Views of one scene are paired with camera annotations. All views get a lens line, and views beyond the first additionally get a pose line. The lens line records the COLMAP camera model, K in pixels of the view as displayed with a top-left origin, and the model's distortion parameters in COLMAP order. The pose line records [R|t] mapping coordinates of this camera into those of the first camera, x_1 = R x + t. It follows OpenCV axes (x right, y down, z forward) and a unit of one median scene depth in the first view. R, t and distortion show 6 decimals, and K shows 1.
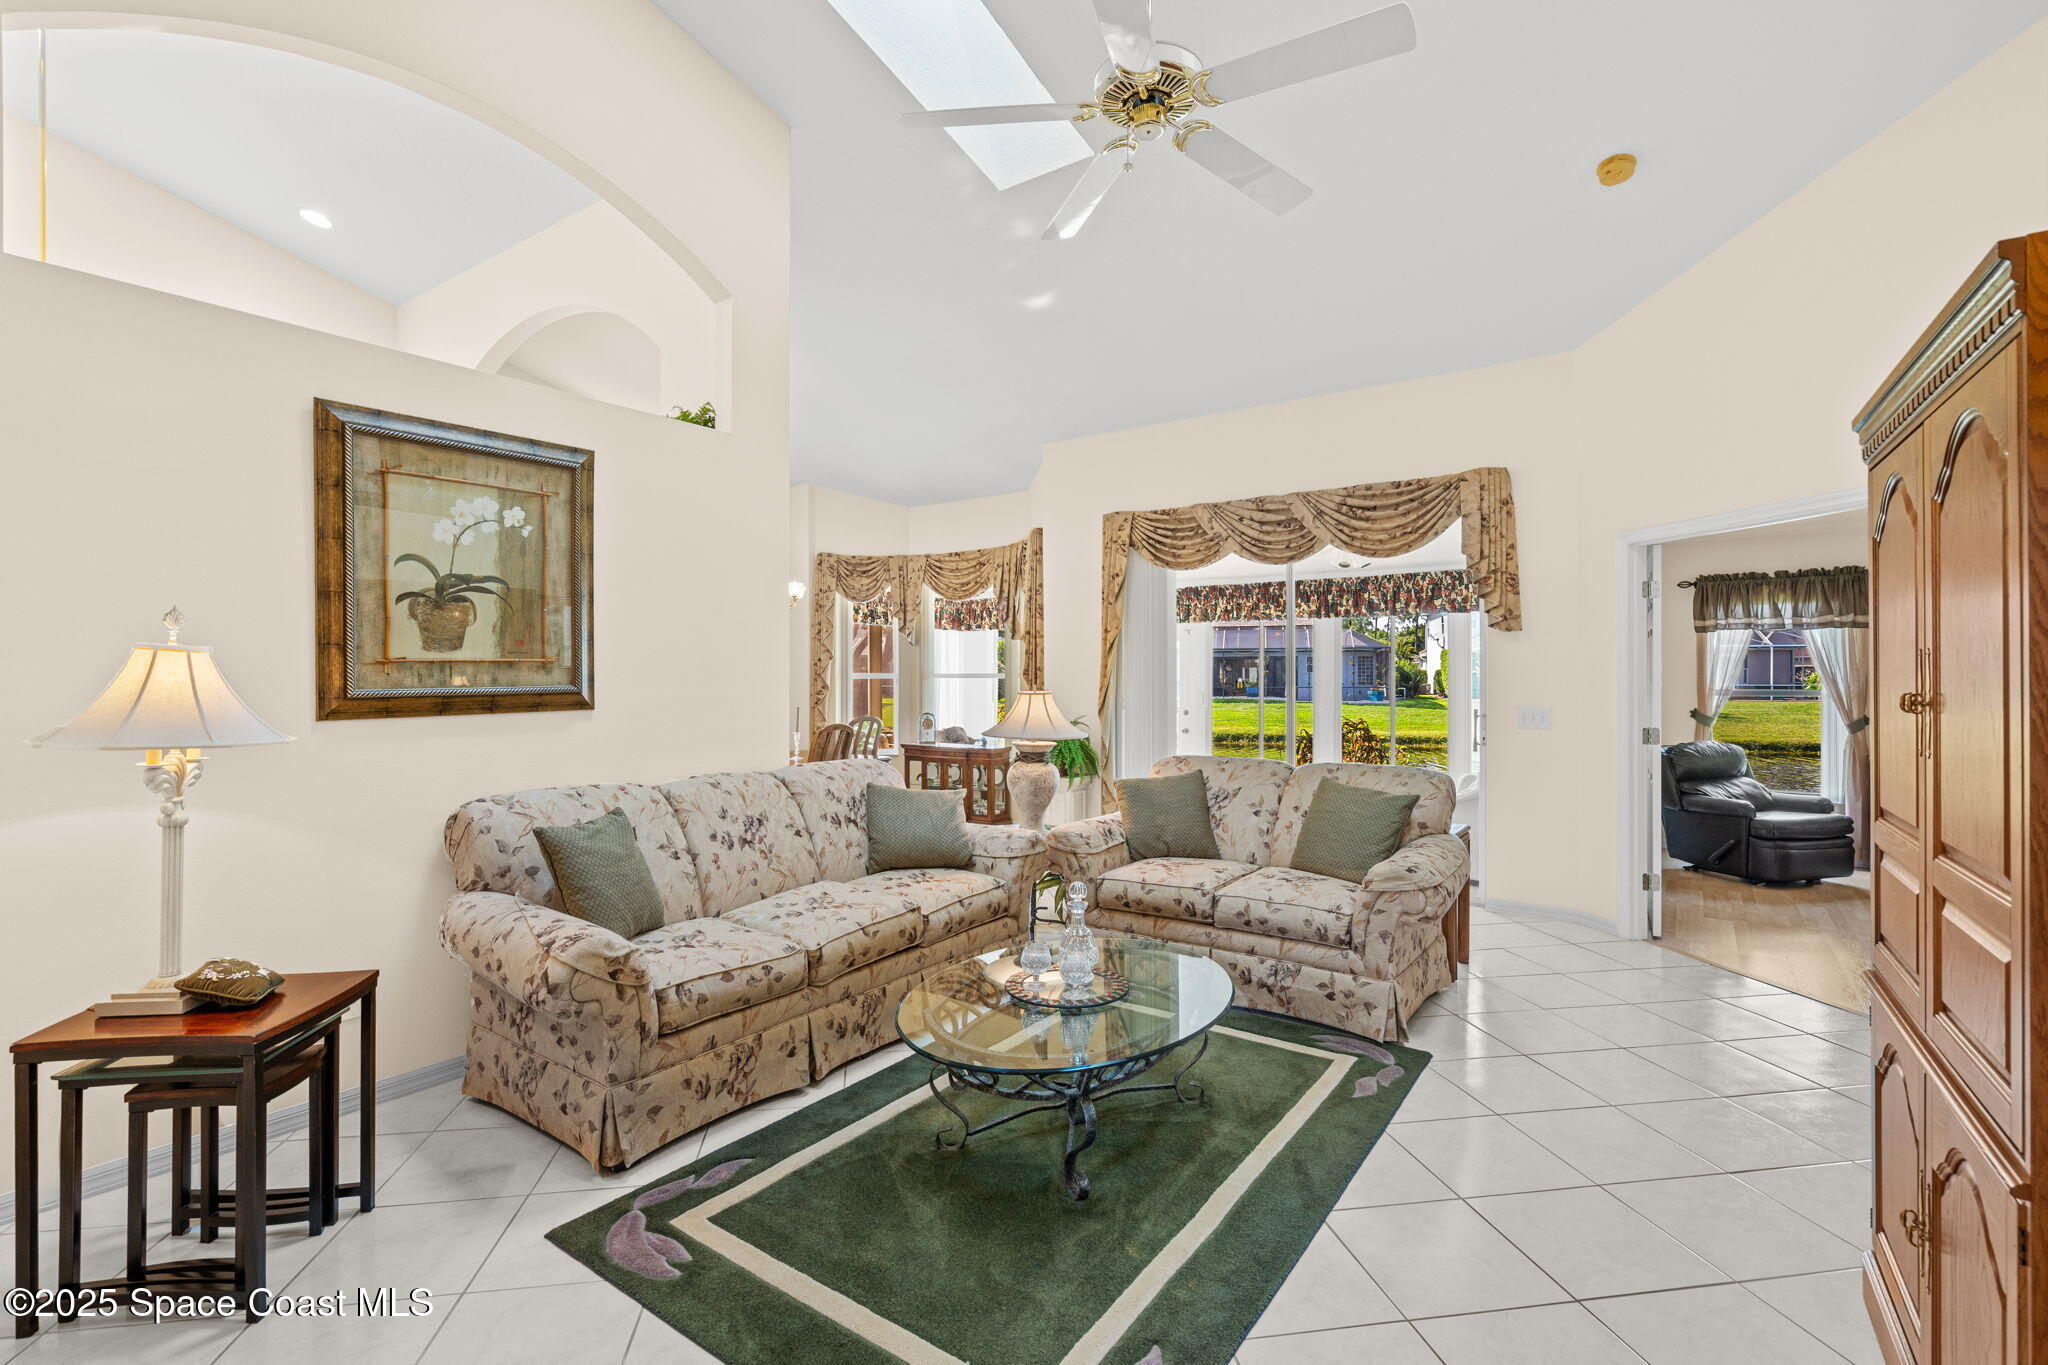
lens RADIAL K [[930.1, 0, 1023.4], [0, 930.1, 672.9], [0, 0, 1]] dist [-0.016540, 0.013100]
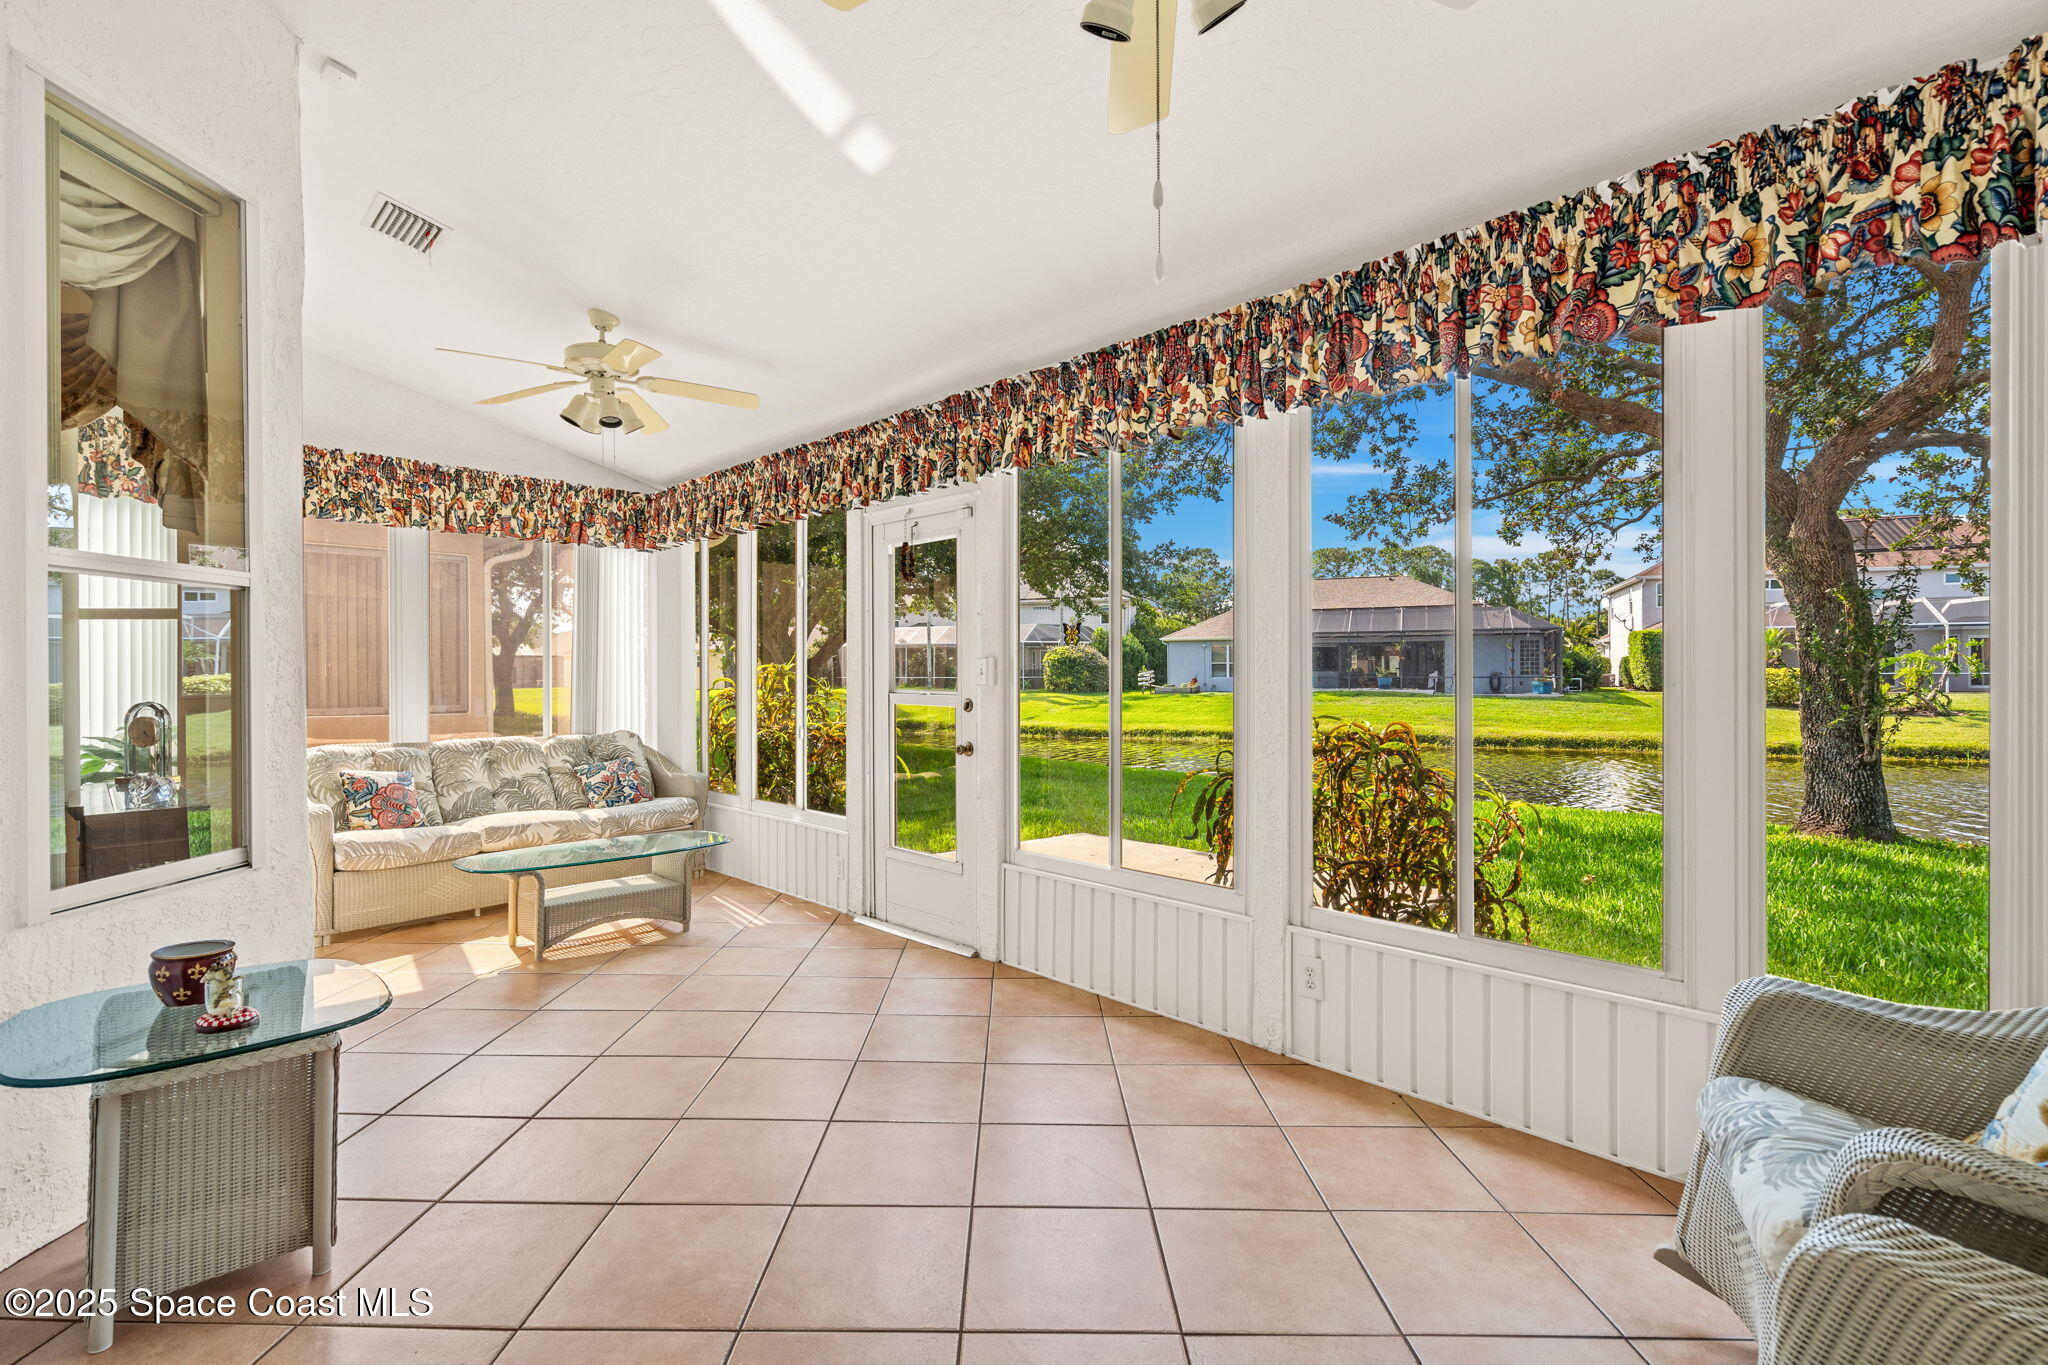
lens RADIAL K [[930.1, 0, 1023.4], [0, 930.1, 672.9], [0, 0, 1]] dist [-0.016540, 0.013100]
pose [[0.987887, -0.002093, -0.155160, 0.302243], [0.003104, 0.999975, 0.006275, 0.029235], [0.155143, -0.006681, 0.987869, 0.675471]]
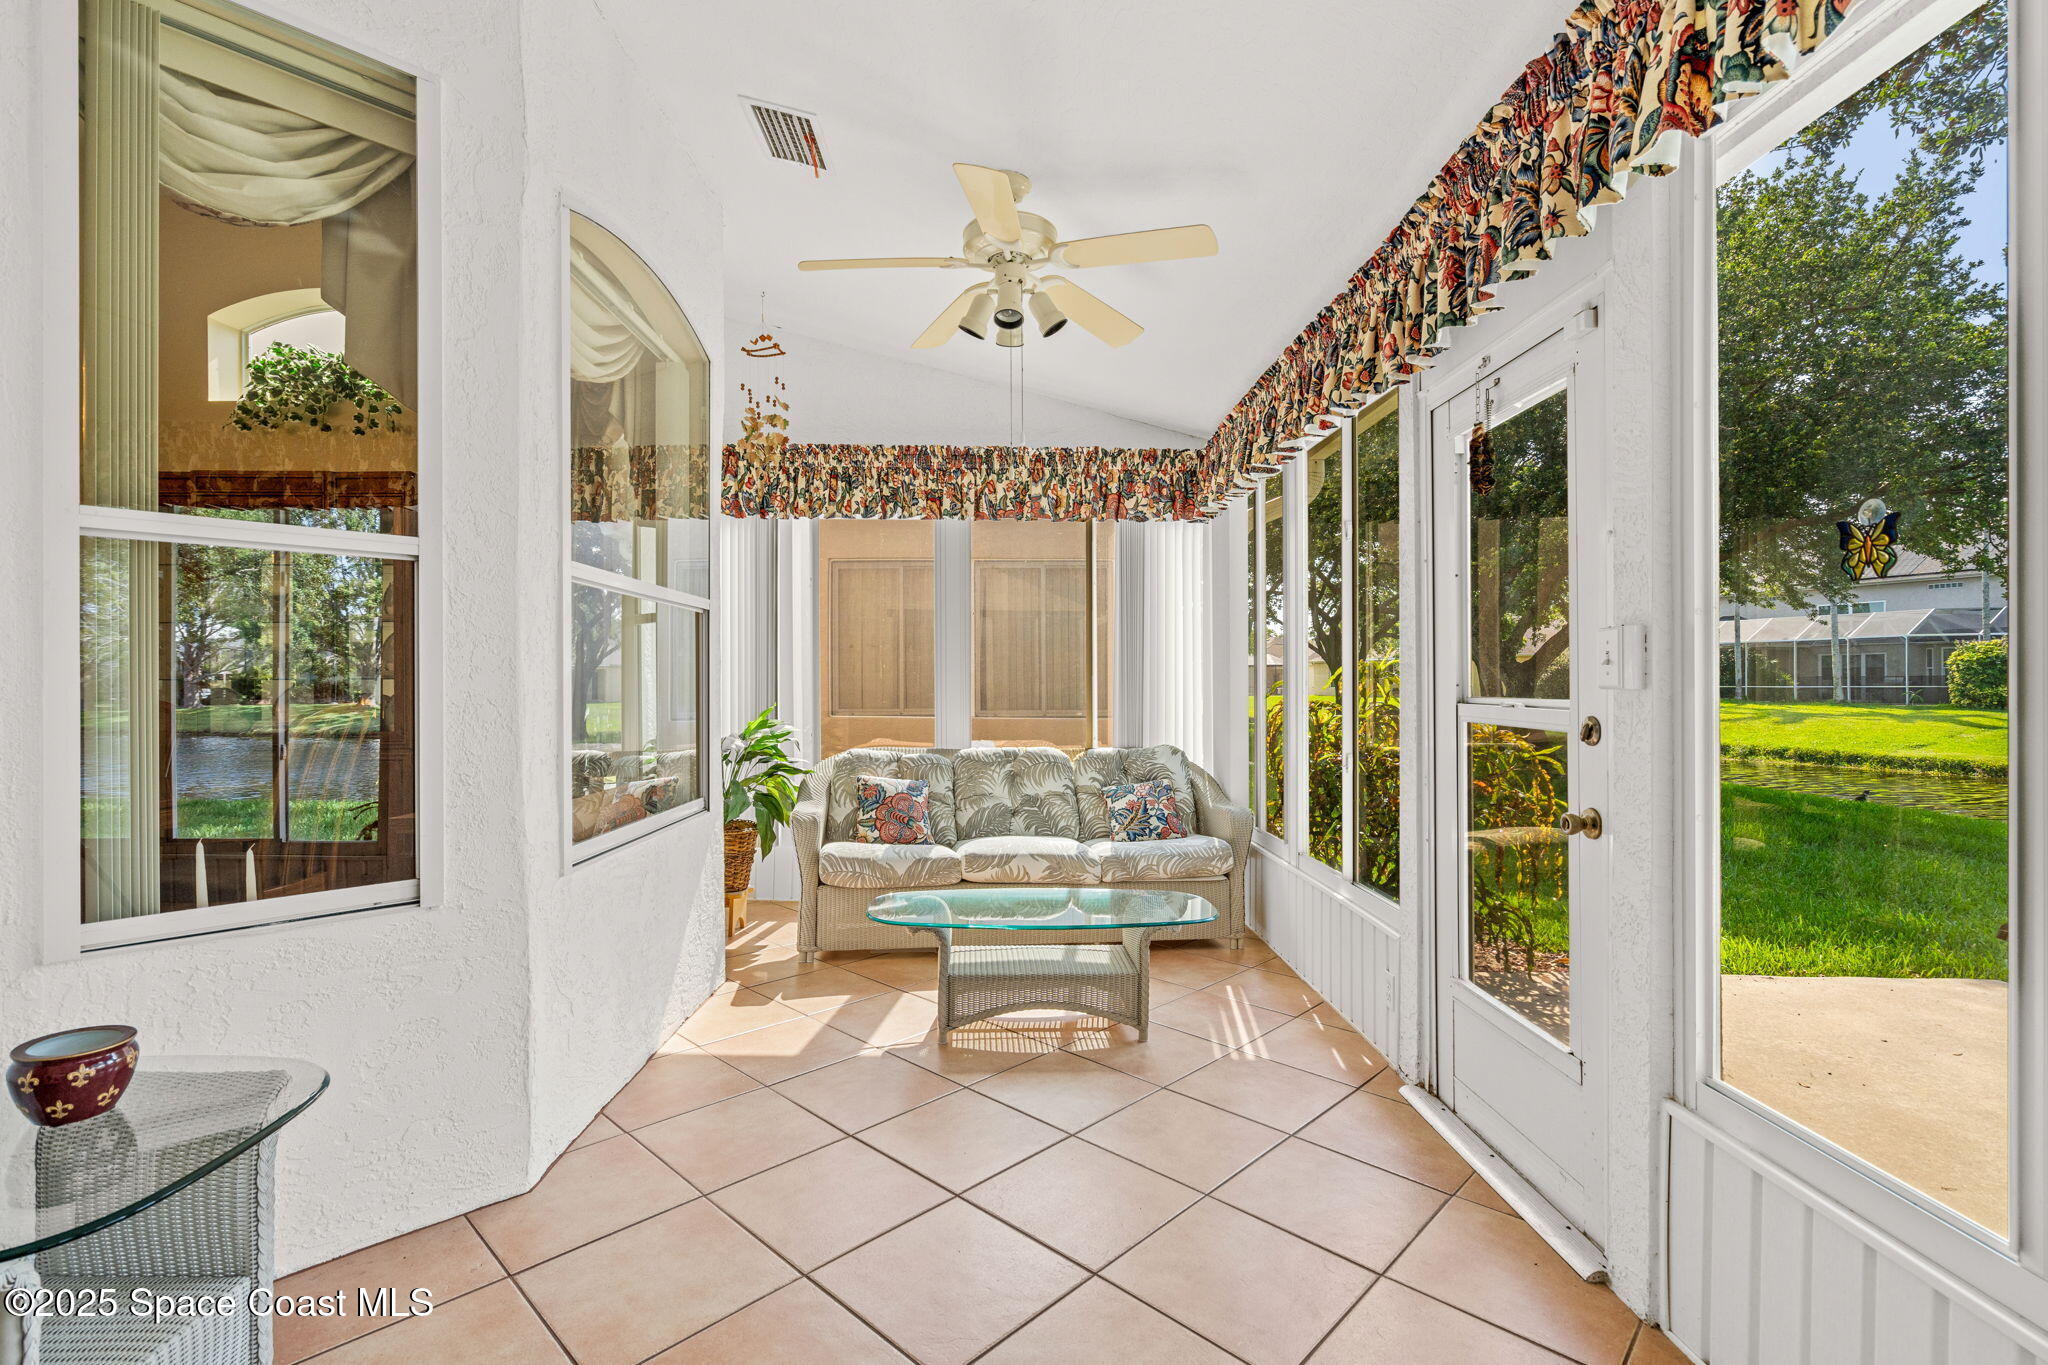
lens RADIAL K [[939.7, 0, 1021.7], [0, 939.7, 680.4], [0, 0, 1]] dist [-0.001924, 0.000283]
pose [[0.608035, -0.003437, -0.793903, 0.296689], [0.007034, 0.999975, 0.001058, 0.035247], [0.793879, -0.006227, 0.608044, 0.895445]]
